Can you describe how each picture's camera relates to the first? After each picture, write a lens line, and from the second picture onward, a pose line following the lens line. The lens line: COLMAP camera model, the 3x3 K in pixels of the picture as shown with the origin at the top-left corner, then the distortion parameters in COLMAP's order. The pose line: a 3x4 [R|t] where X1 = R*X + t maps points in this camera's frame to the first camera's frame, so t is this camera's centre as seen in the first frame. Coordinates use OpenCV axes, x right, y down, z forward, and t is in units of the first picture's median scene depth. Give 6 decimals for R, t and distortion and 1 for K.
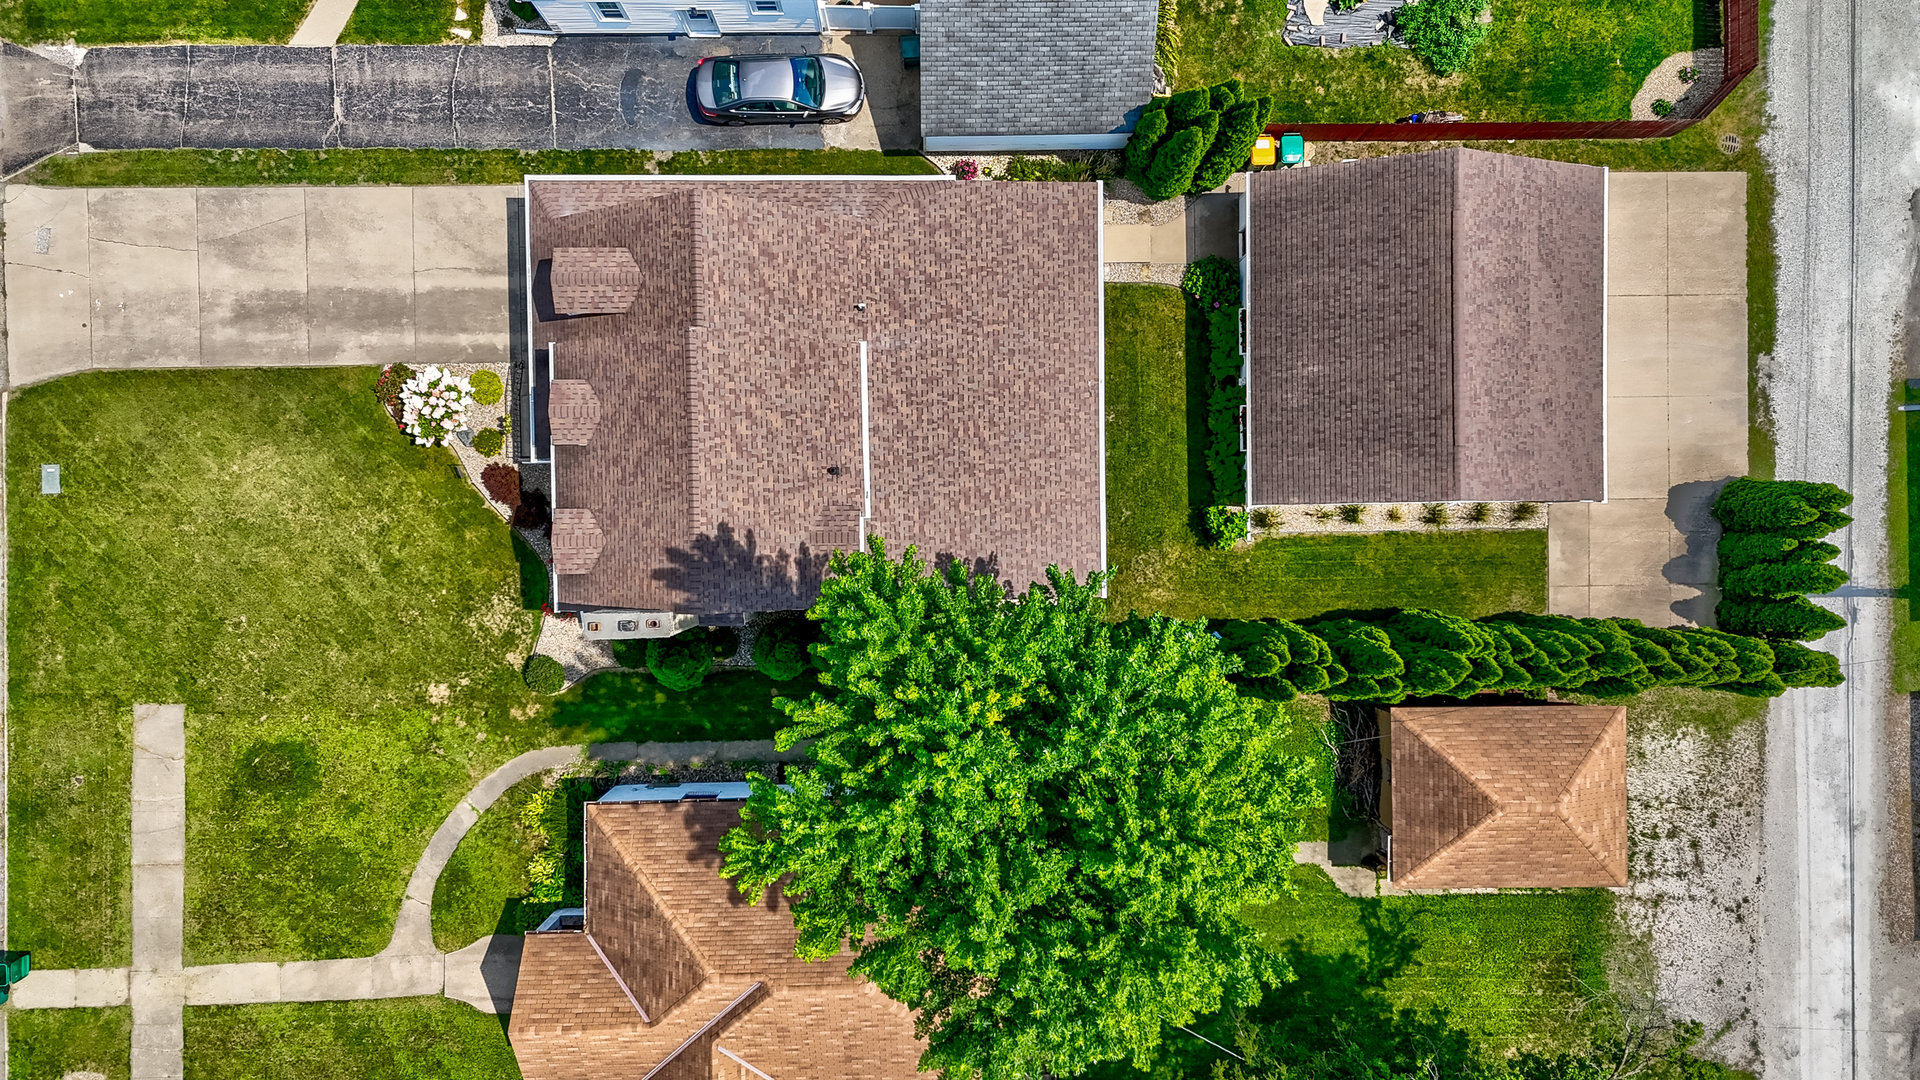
lens RADIAL K [[1397.0, 0, 949.3], [0, 1397.0, 542.4], [0, 0, 1]] dist [0.096153, -0.074482]
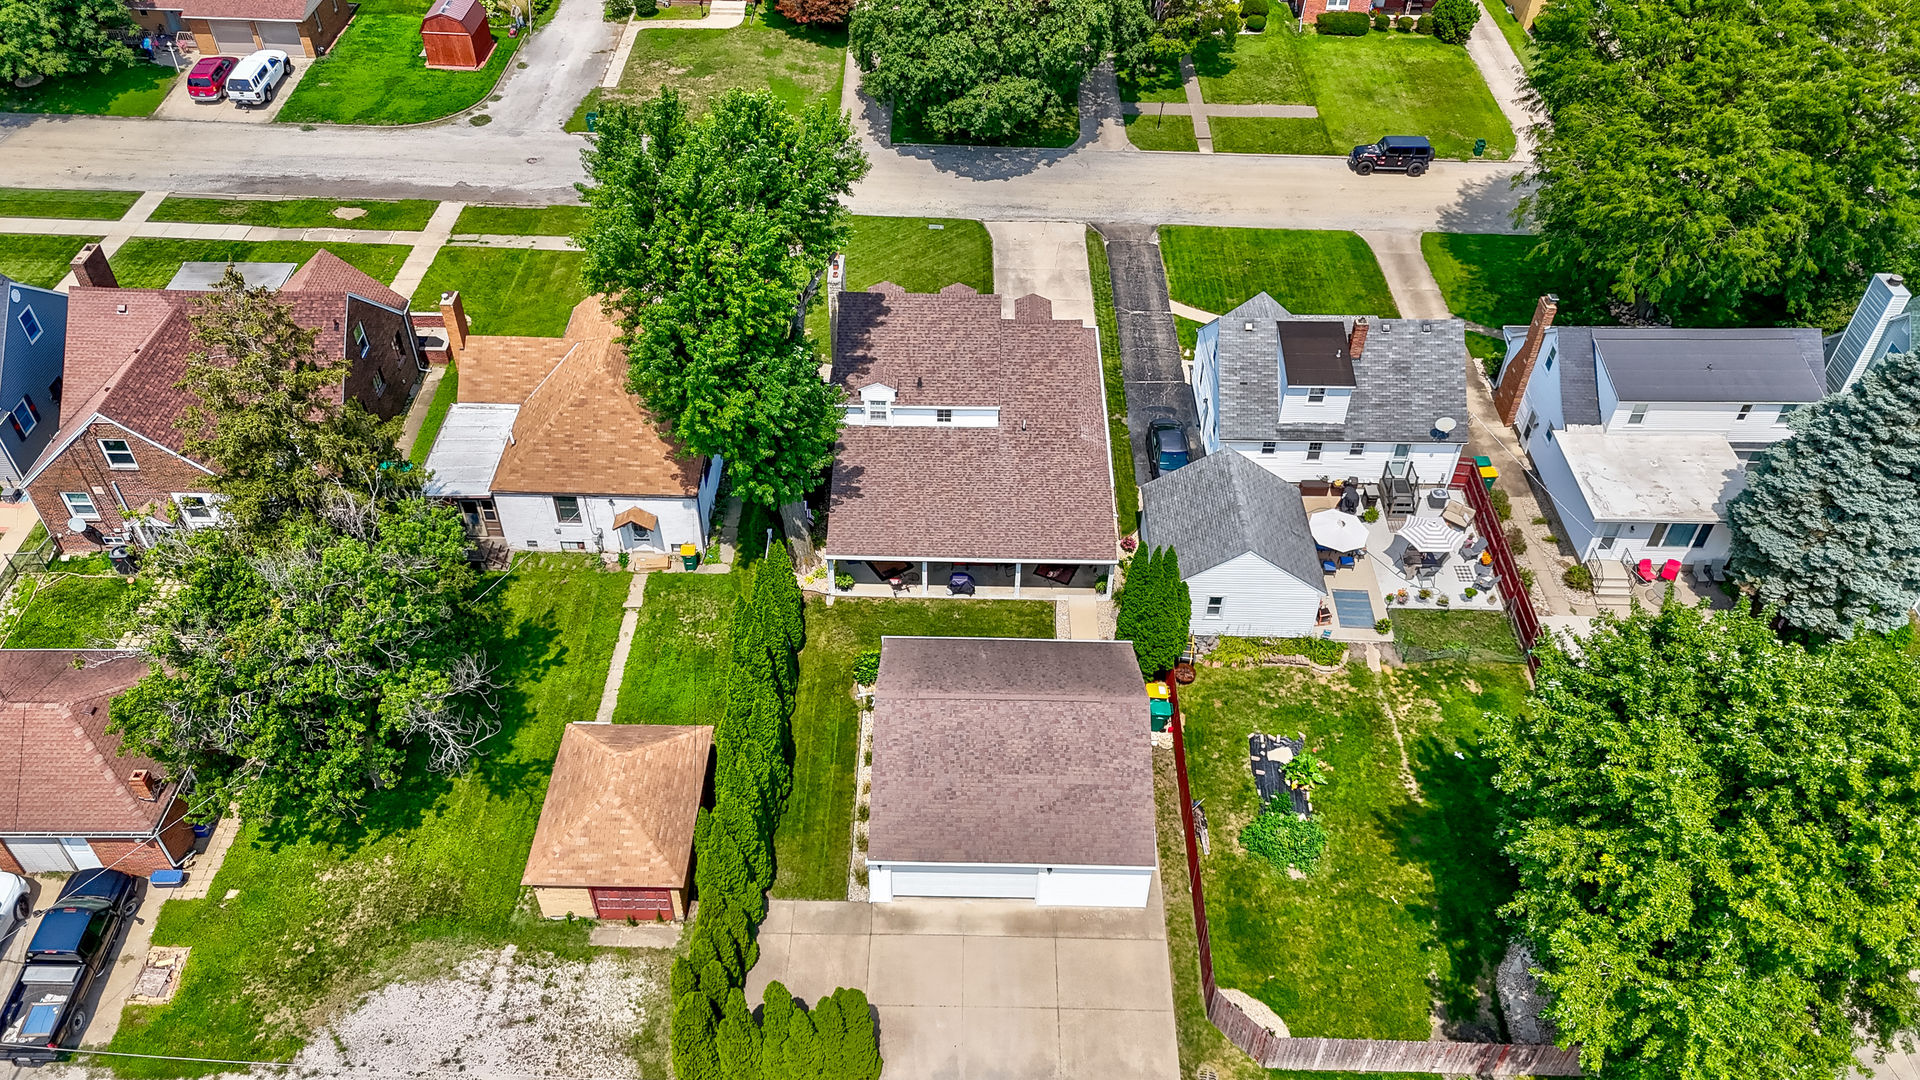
lens RADIAL K [[1397.0, 0, 949.3], [0, 1397.0, 542.4], [0, 0, 1]] dist [0.096153, -0.074482]
pose [[-0.029412, 0.668167, -0.743430, 1.051031], [-0.999270, -0.037797, 0.005564, -0.085472], [-0.024382, 0.743051, 0.668791, 0.045839]]
